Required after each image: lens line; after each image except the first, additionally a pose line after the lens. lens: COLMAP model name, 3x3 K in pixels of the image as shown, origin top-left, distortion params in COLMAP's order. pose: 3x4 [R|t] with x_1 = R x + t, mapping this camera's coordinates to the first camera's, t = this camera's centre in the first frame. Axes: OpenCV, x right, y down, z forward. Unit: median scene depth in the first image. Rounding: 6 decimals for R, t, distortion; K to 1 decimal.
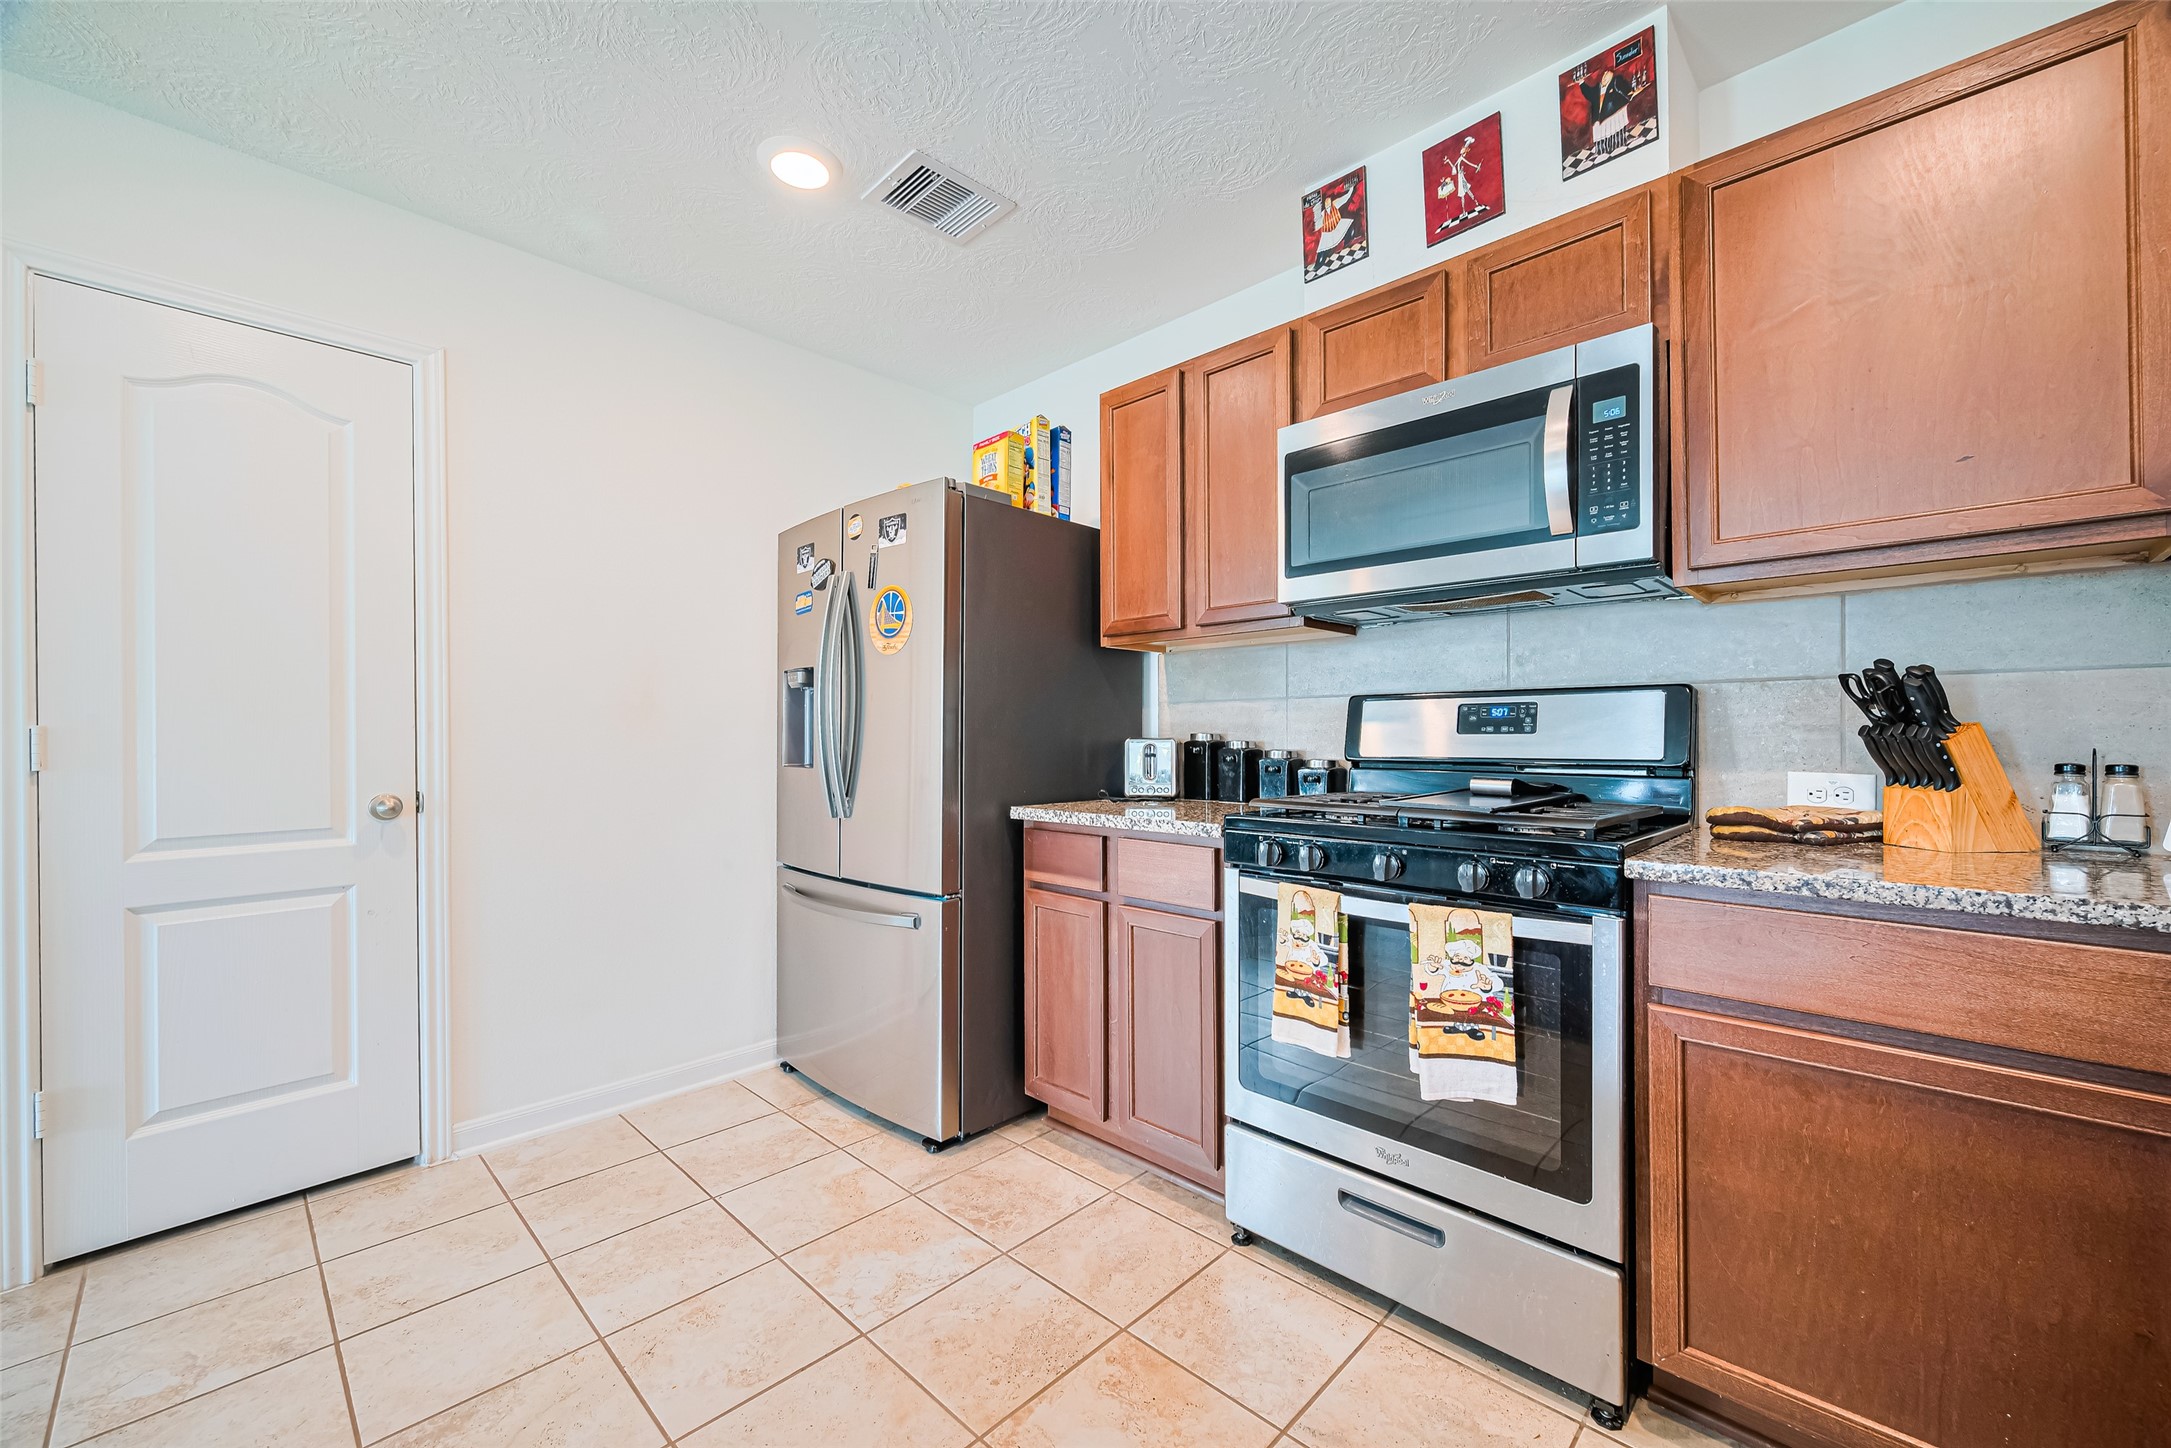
lens RADIAL K [[852.3, 0, 1094.1], [0, 852.3, 733.5], [0, 0, 1]] dist [-0.000253, 0.000026]
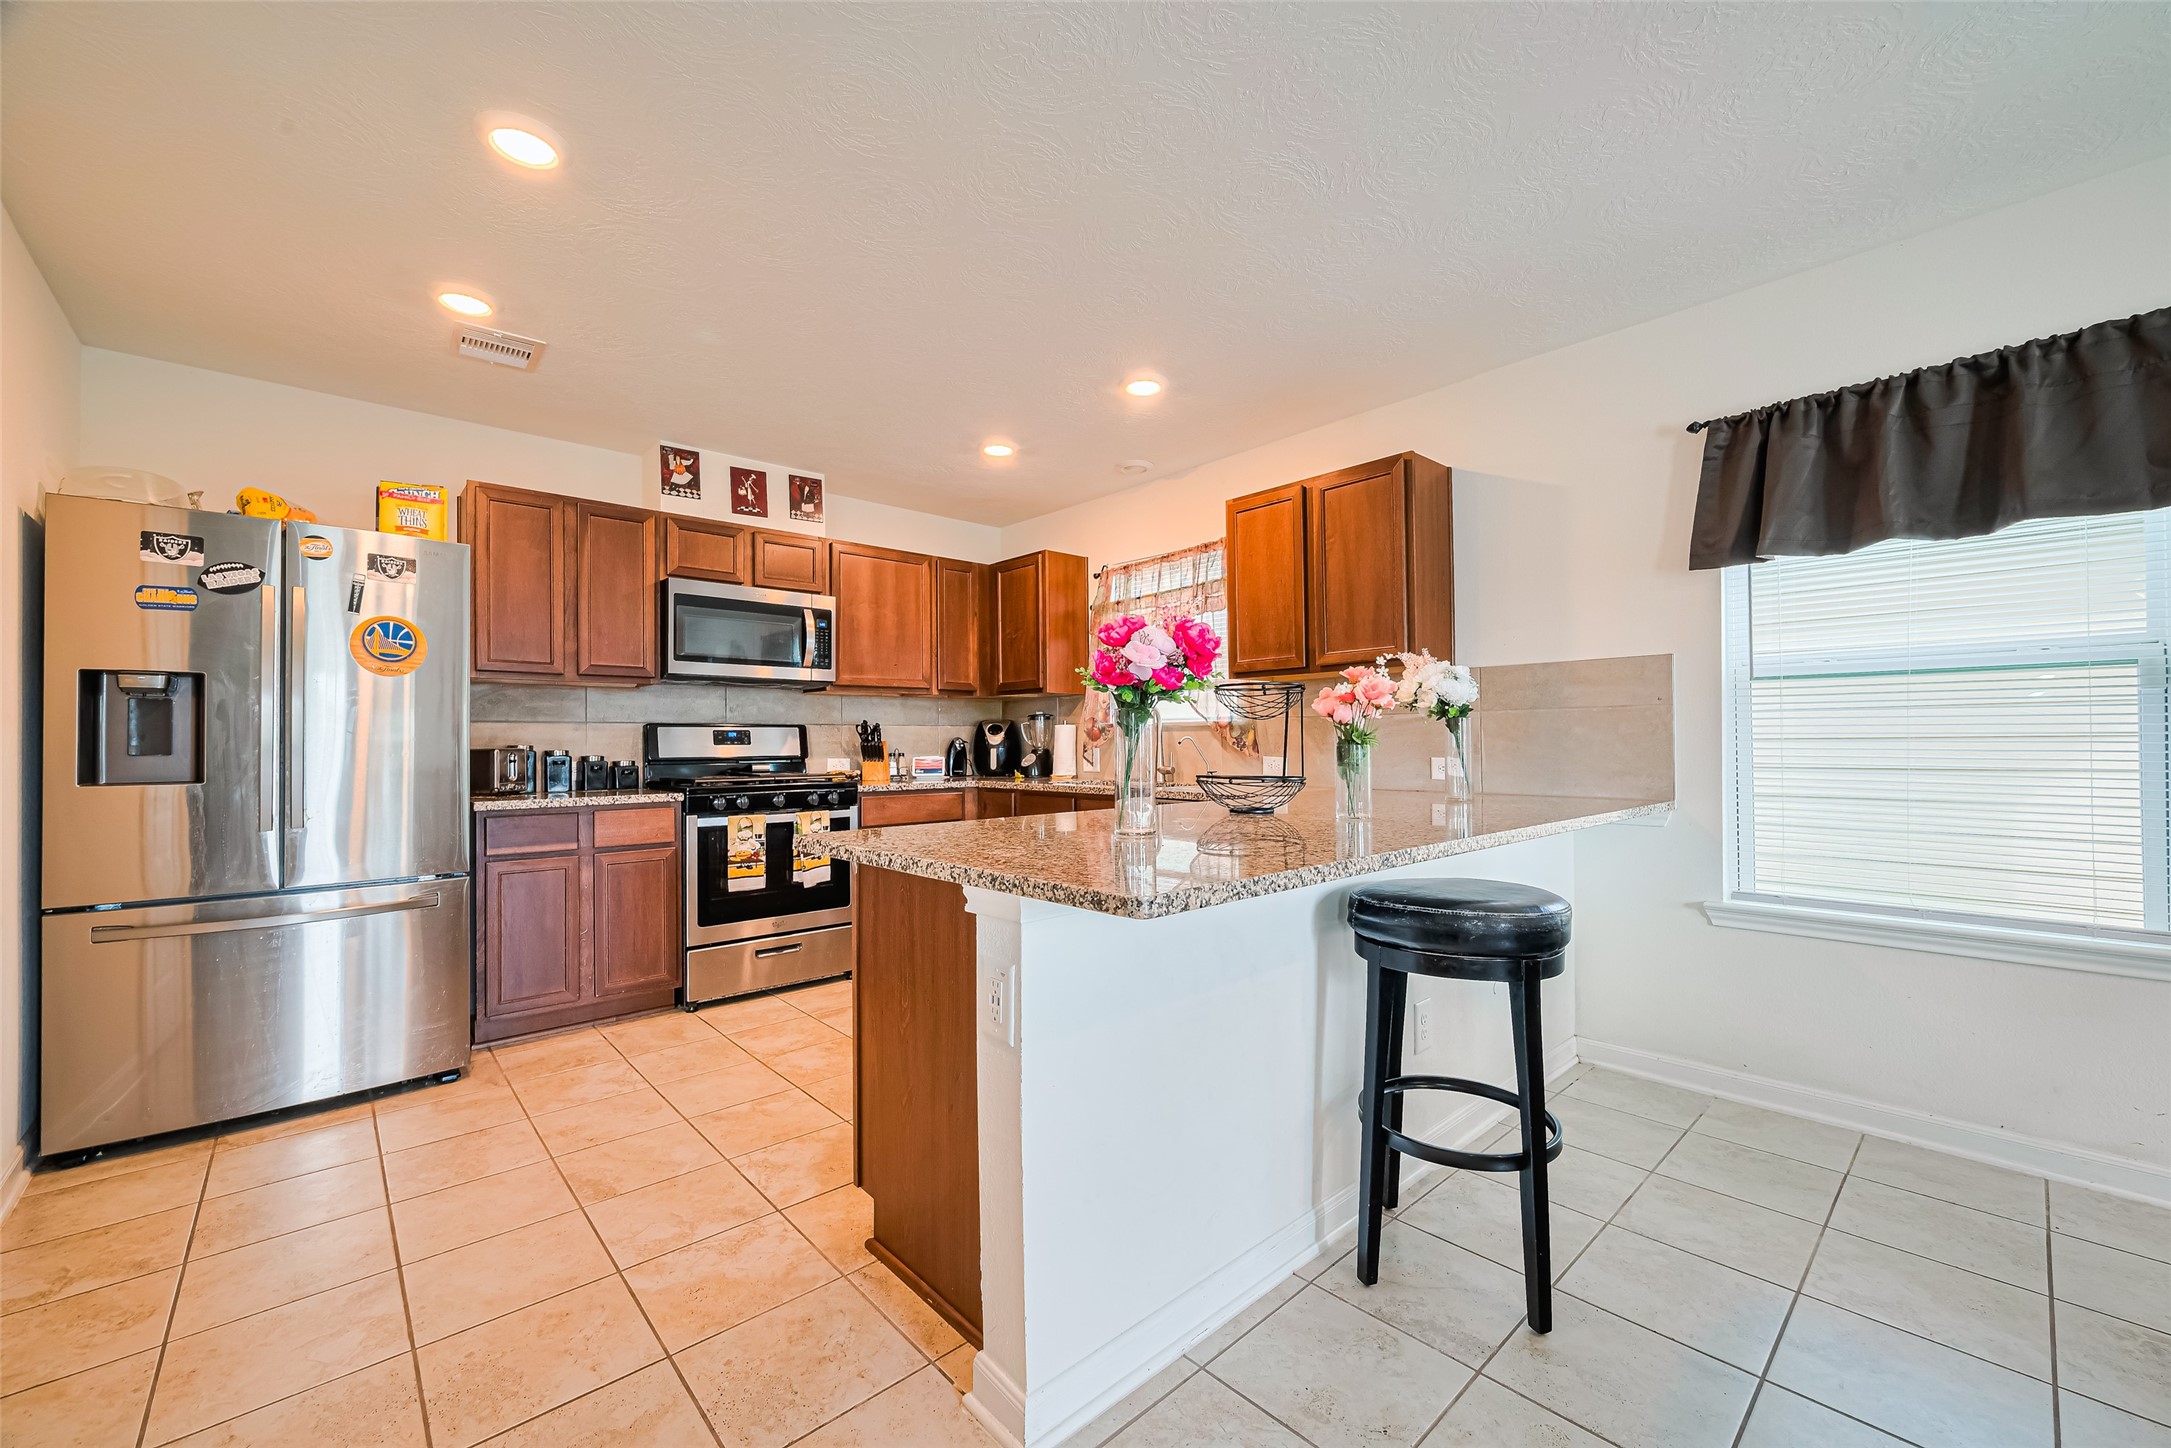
lens RADIAL K [[852.3, 0, 1094.1], [0, 852.3, 733.5], [0, 0, 1]] dist [-0.000253, 0.000026]
pose [[0.066831, 0.013566, 0.997672, -1.822049], [0.005217, 0.999889, -0.013946, 0.007023], [-0.997751, 0.006137, 0.066753, -0.027589]]
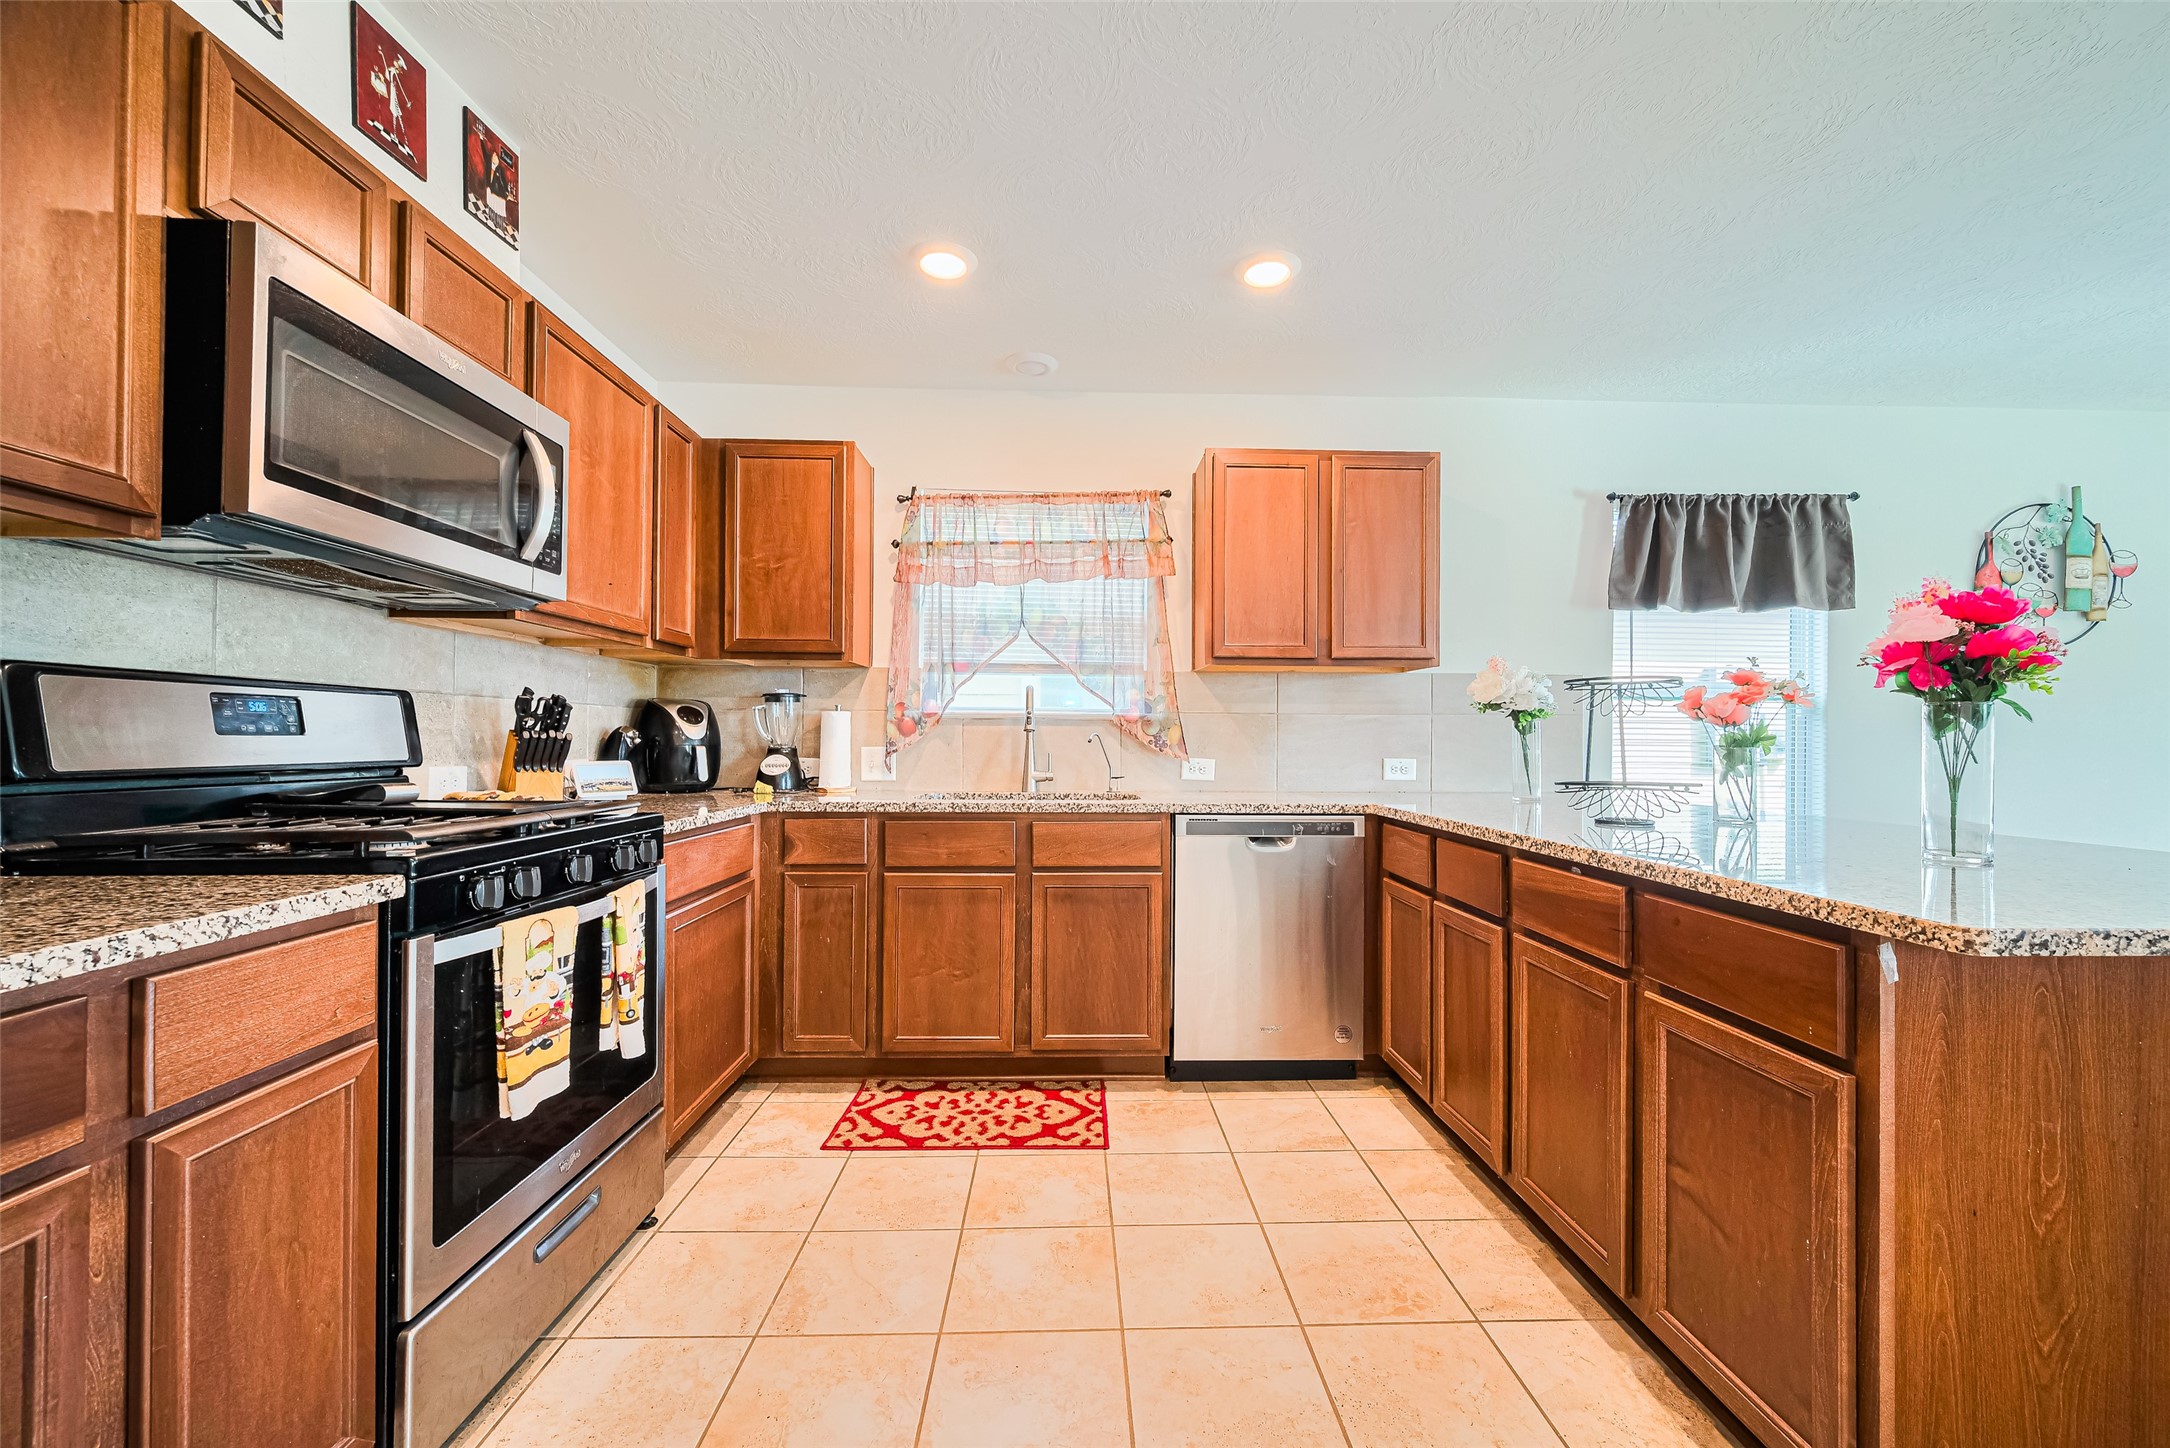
lens RADIAL K [[852.7, 0, 1094.8], [0, 852.7, 733.5], [0, 0, 1]] dist [-0.002772, 0.000021]
pose [[-0.715541, 0.004626, 0.698556, -0.733504], [-0.004278, 0.999930, -0.011004, 0.005640], [-0.698558, -0.010862, -0.715471, 1.202443]]
